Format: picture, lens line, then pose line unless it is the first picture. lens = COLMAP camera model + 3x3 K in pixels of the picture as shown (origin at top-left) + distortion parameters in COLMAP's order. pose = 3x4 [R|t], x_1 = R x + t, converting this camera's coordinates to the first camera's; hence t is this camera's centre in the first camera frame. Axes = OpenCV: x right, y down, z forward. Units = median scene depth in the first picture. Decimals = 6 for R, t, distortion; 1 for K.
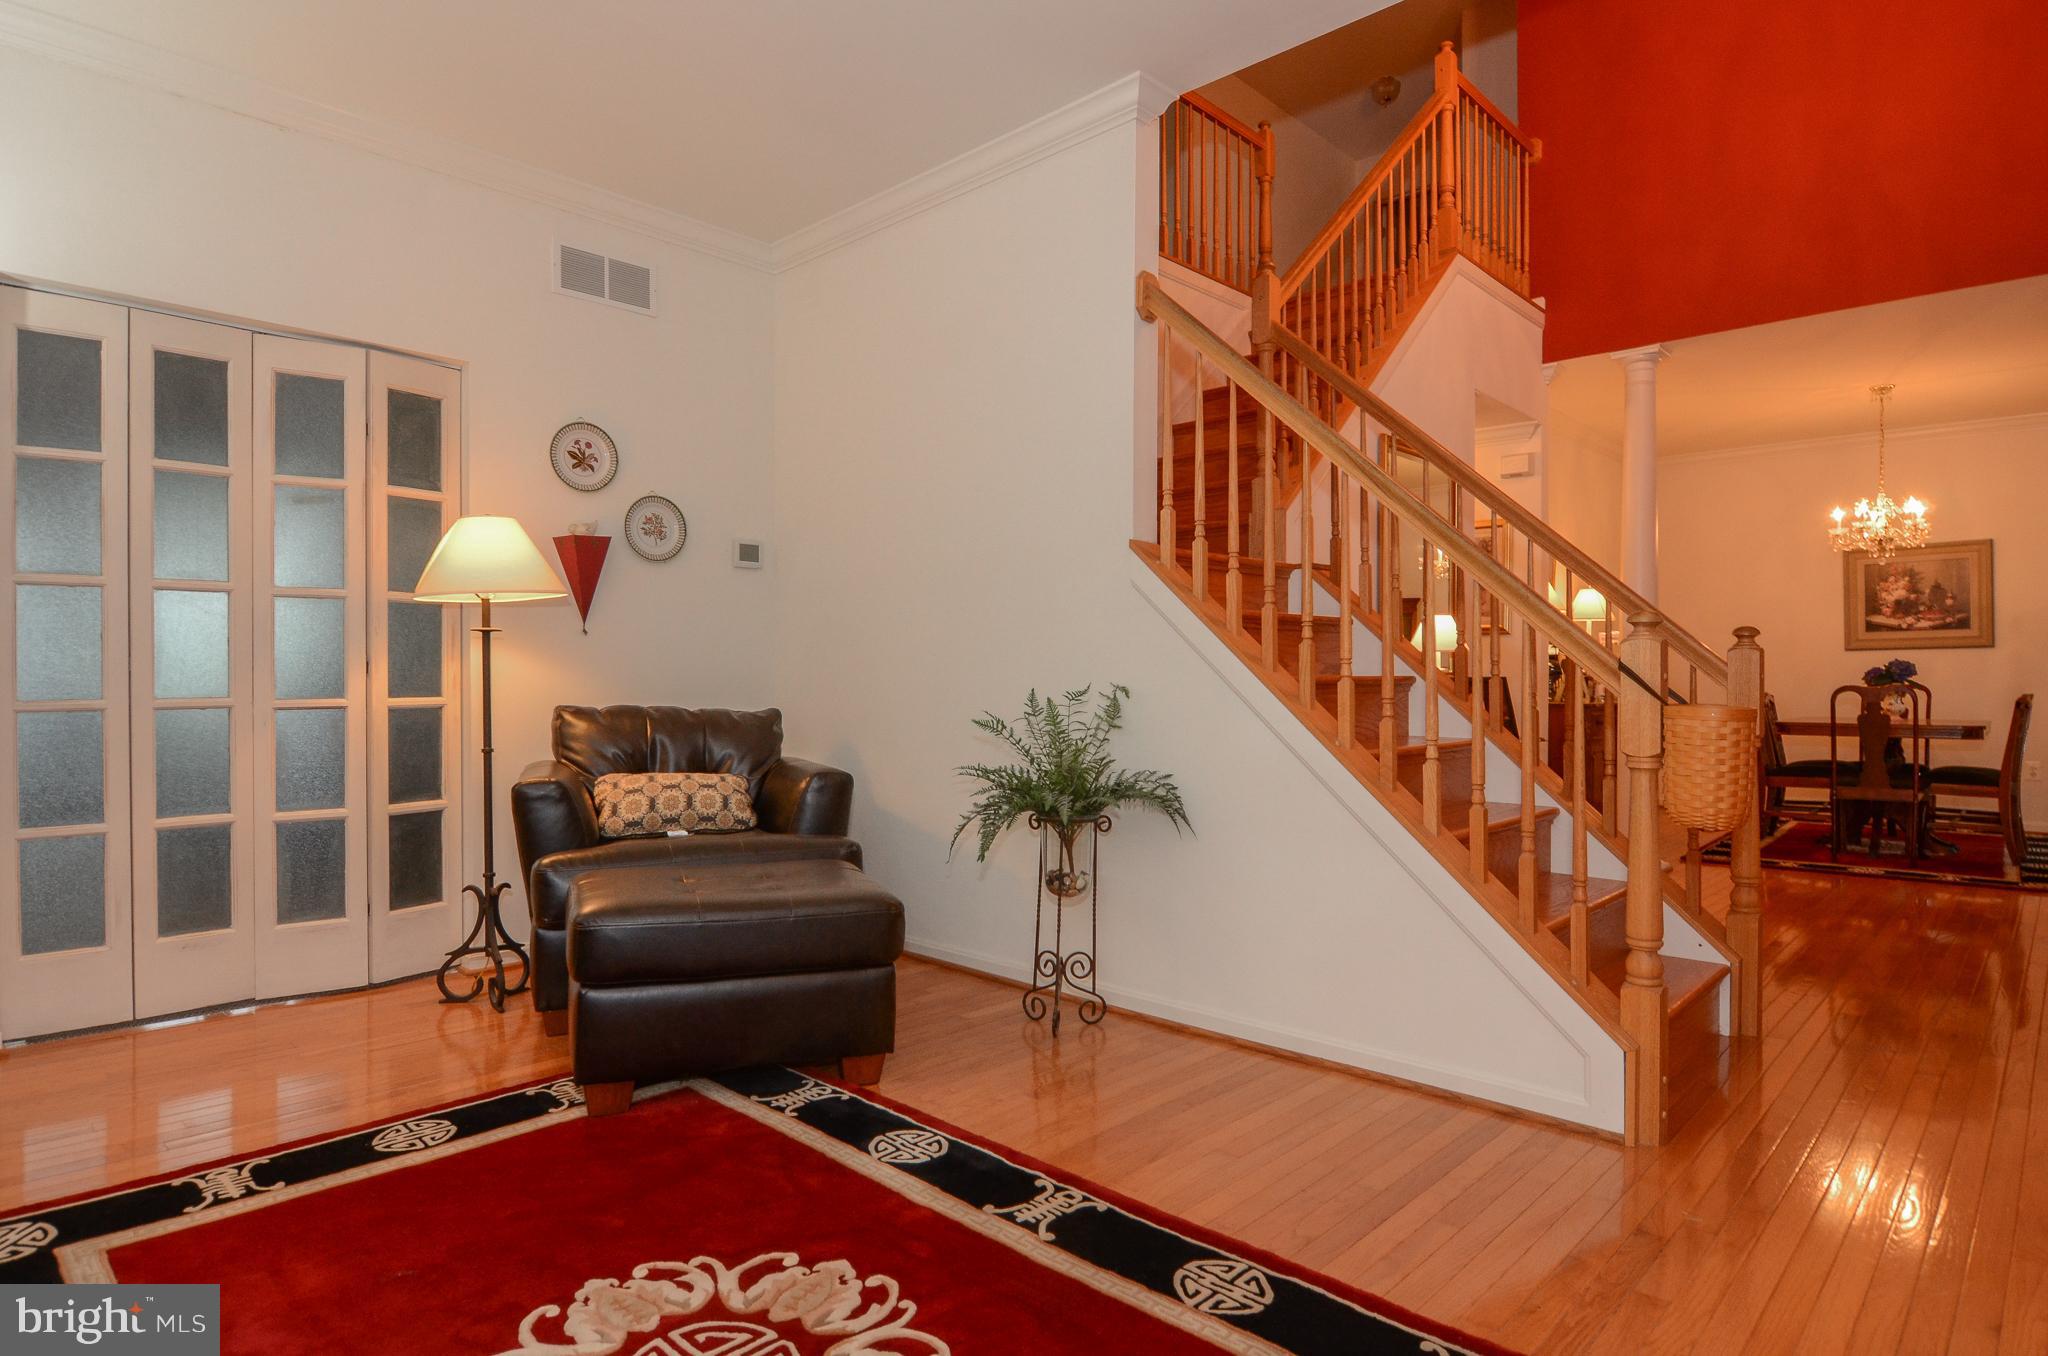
lens RADIAL K [[1096.4, 0, 1024.8], [0, 1096.4, 686.1], [0, 0, 1]] dist [-0.003475, -0.009854]
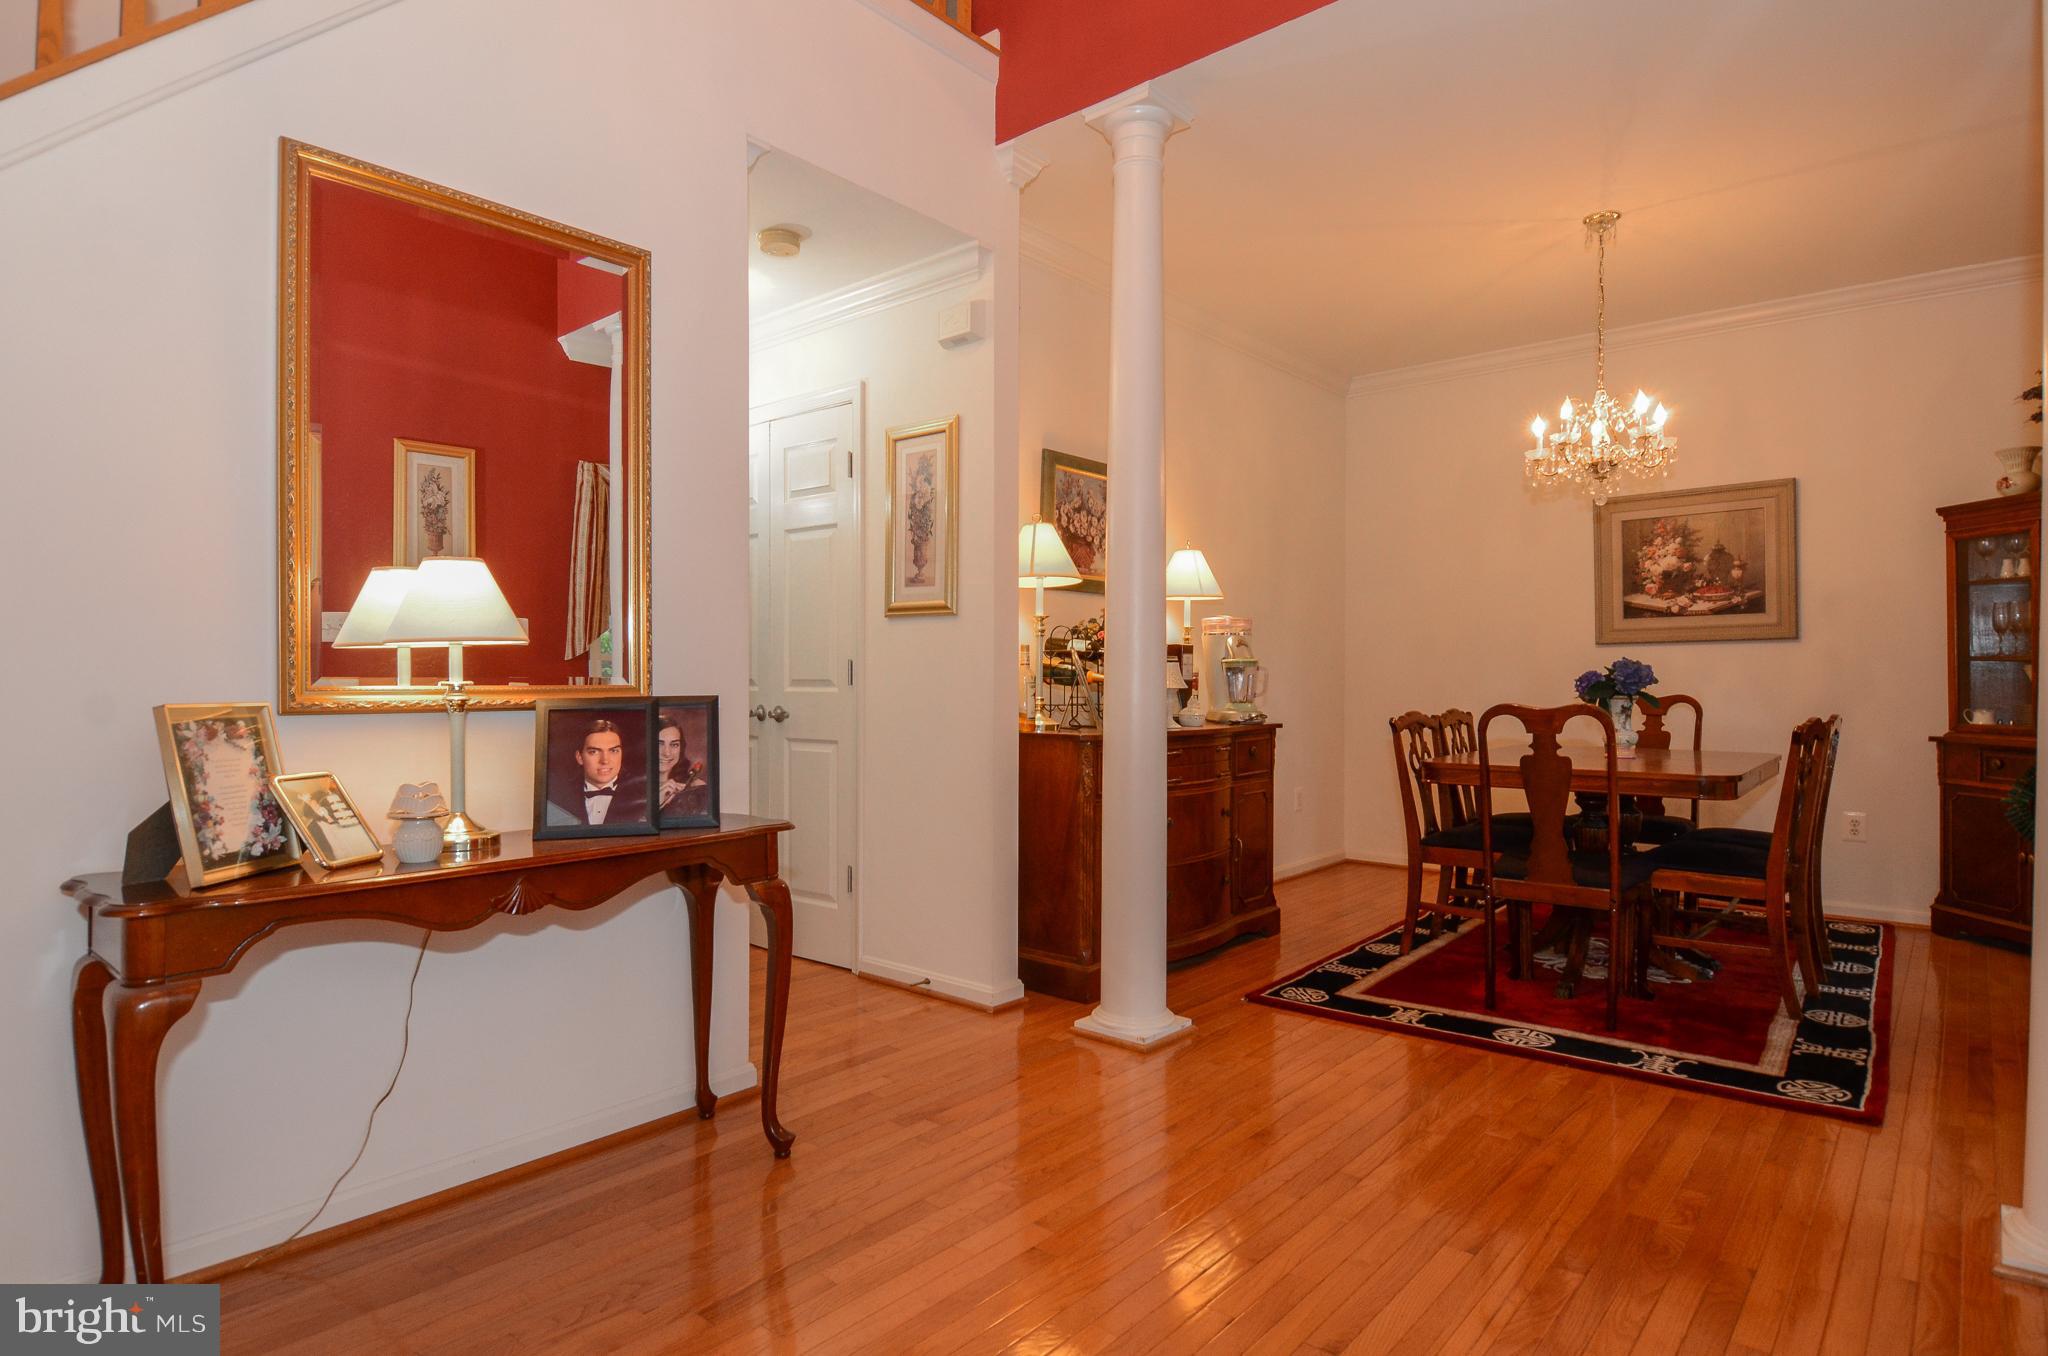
lens RADIAL K [[1096.4, 0, 1017.9], [0, 1096.4, 687.2], [0, 0, 1]] dist [-0.003475, -0.009854]
pose [[0.998818, -0.001078, 0.048598, 0.549235], [0.000986, 0.999998, 0.001918, -0.012603], [-0.048600, -0.001868, 0.998817, 0.509716]]
